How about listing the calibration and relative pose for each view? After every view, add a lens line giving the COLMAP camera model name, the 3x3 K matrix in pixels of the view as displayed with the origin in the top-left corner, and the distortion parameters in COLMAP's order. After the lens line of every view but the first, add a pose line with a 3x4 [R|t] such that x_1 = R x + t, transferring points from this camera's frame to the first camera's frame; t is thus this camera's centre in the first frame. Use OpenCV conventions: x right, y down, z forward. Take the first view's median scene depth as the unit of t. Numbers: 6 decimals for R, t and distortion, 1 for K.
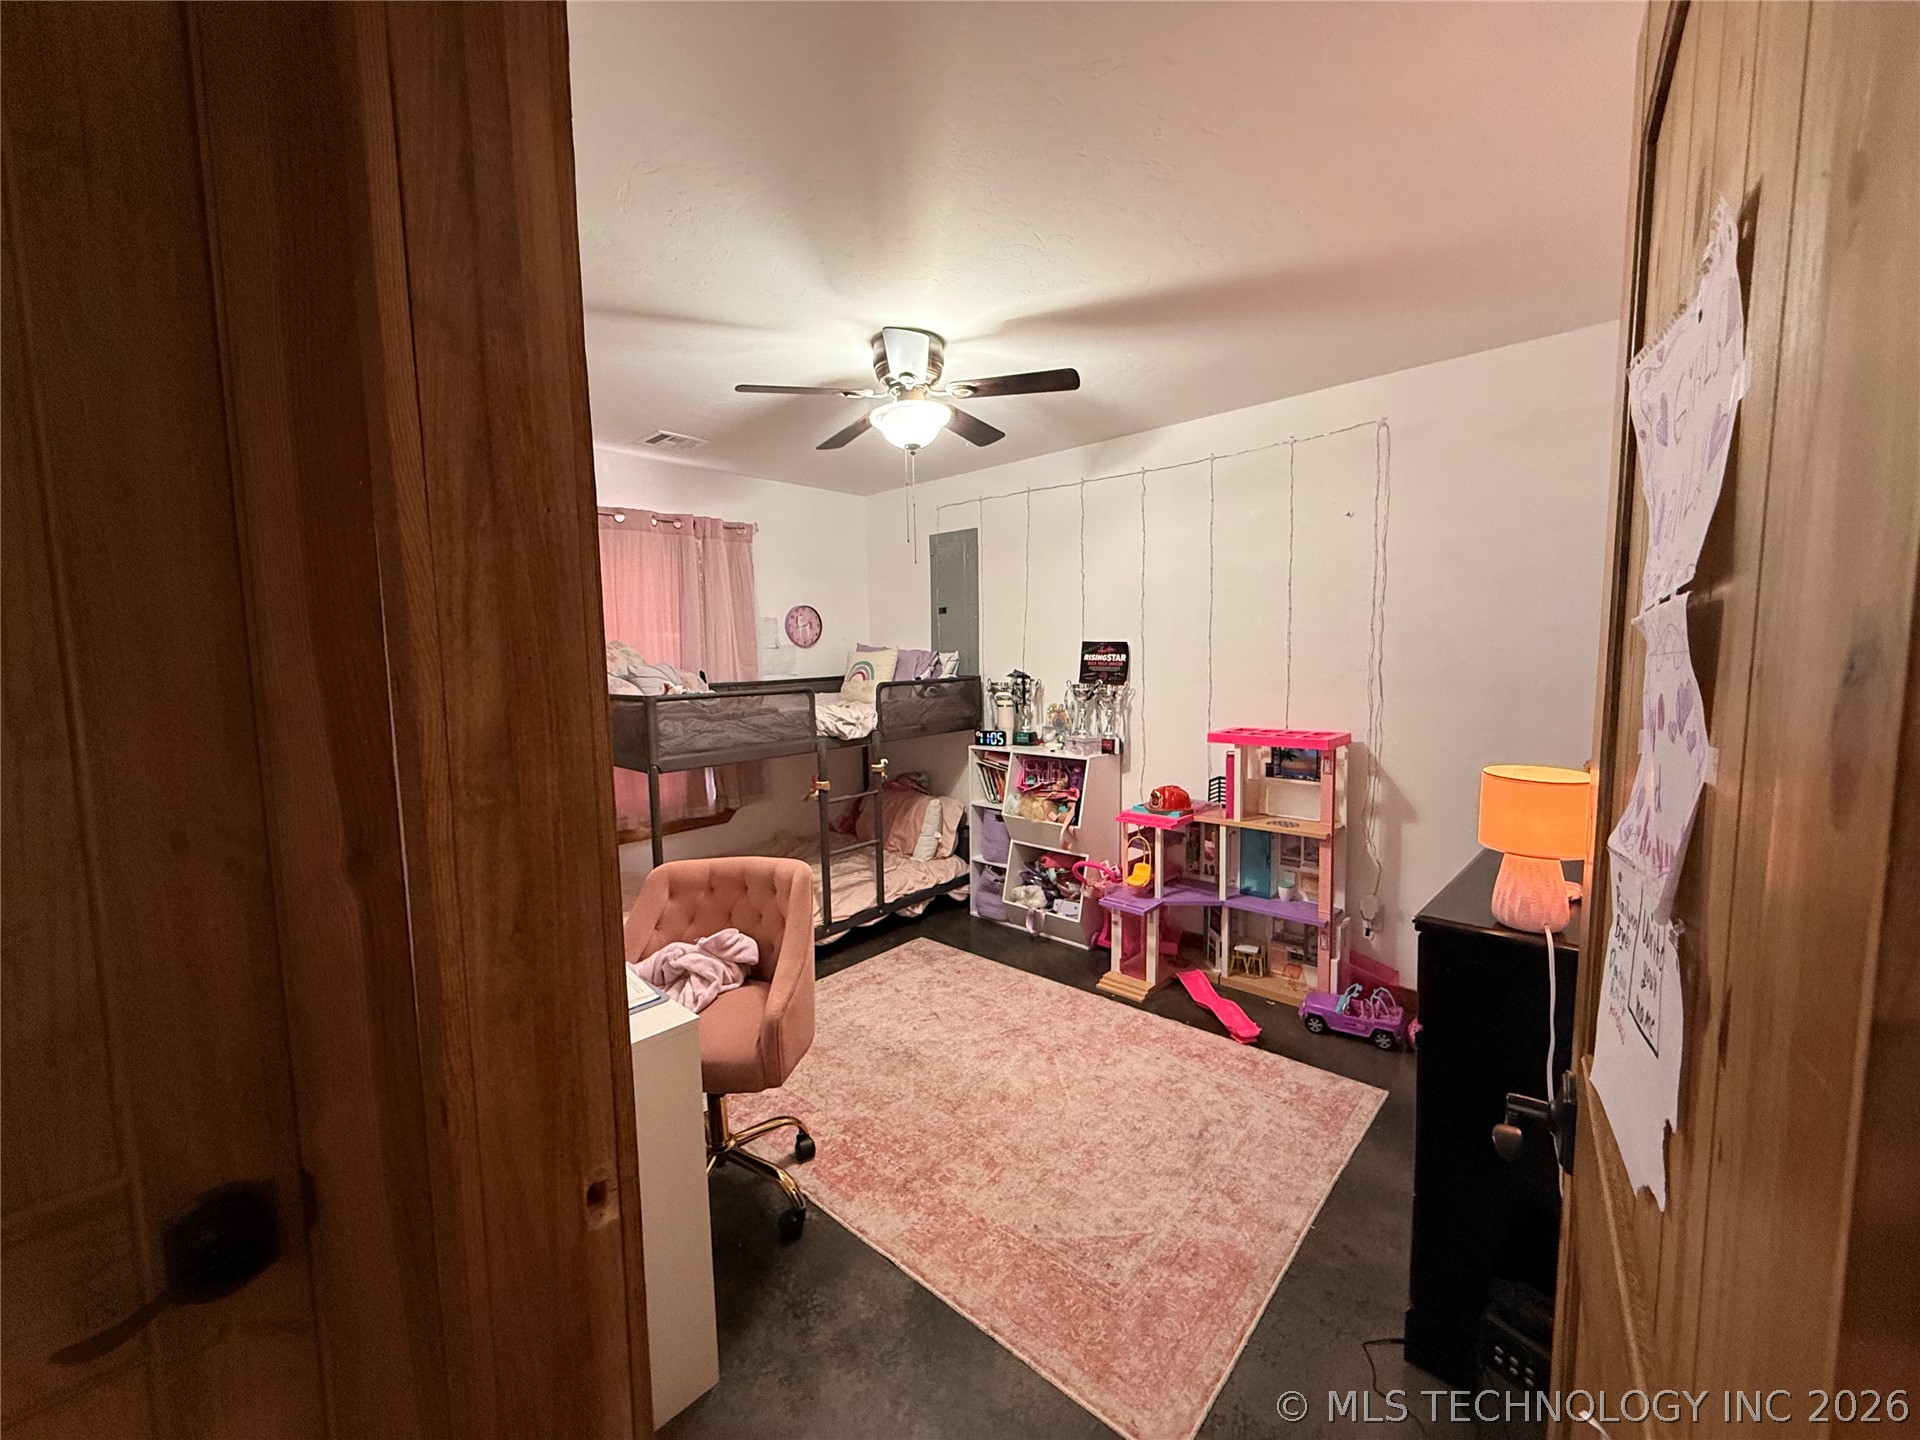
lens RADIAL K [[768.2, 0, 960.0], [0, 768.2, 720.0], [0, 0, 1]] dist [-0.003246, -0.000365]
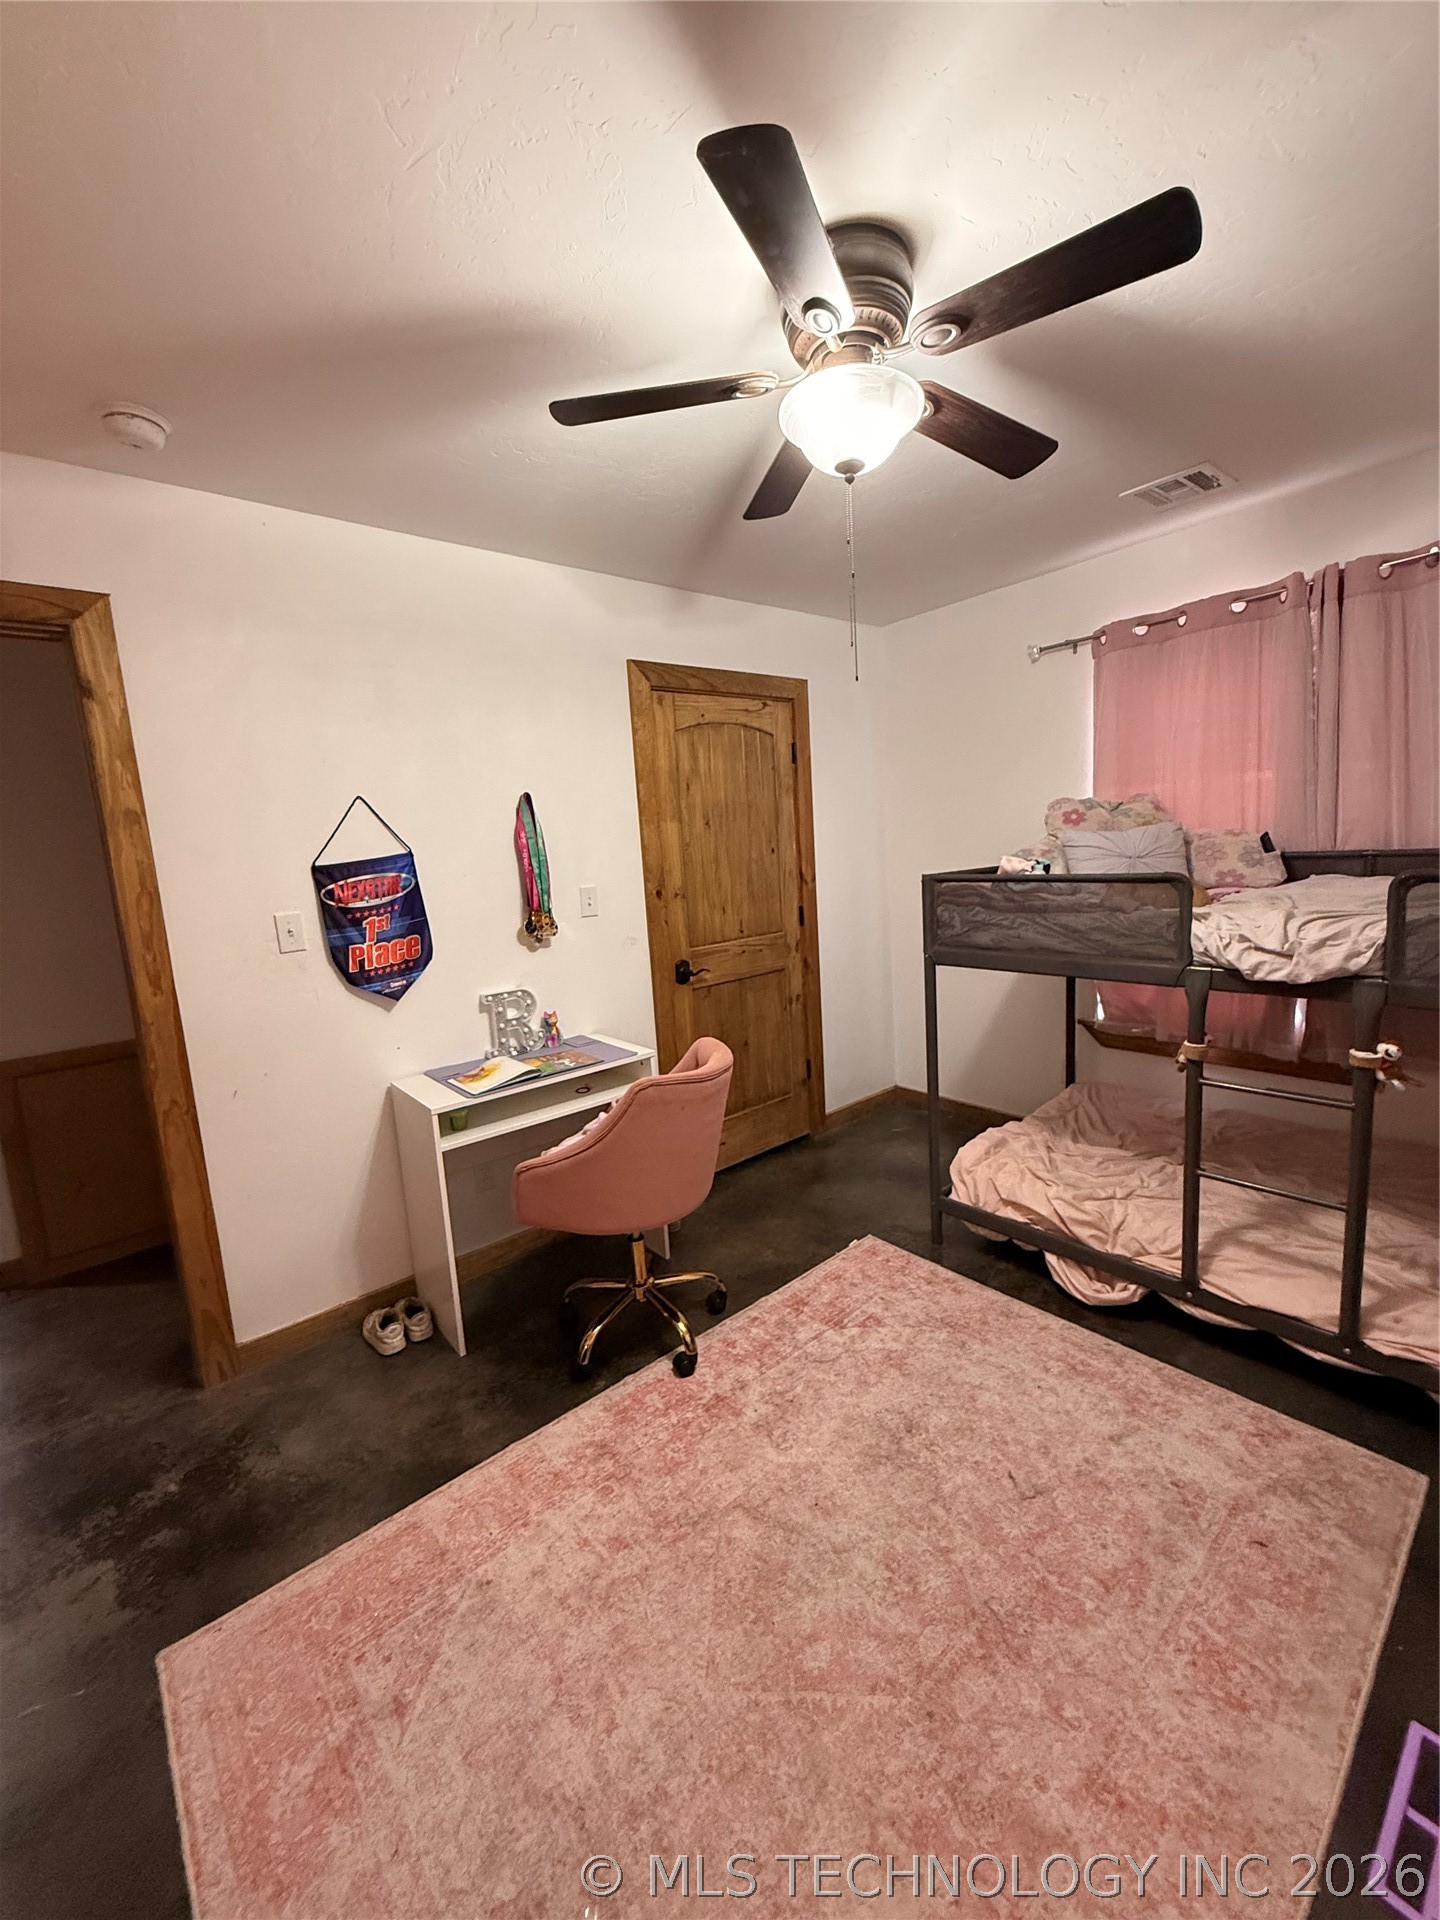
lens RADIAL K [[768.2, 0, 720.0], [0, 768.2, 960.0], [0, 0, 1]] dist [-0.003246, -0.000365]
pose [[-0.135836, 0.169425, -0.976137, 0.490722], [-0.025648, 0.984338, 0.174418, -0.082263], [0.990399, 0.048728, -0.129363, 0.874330]]
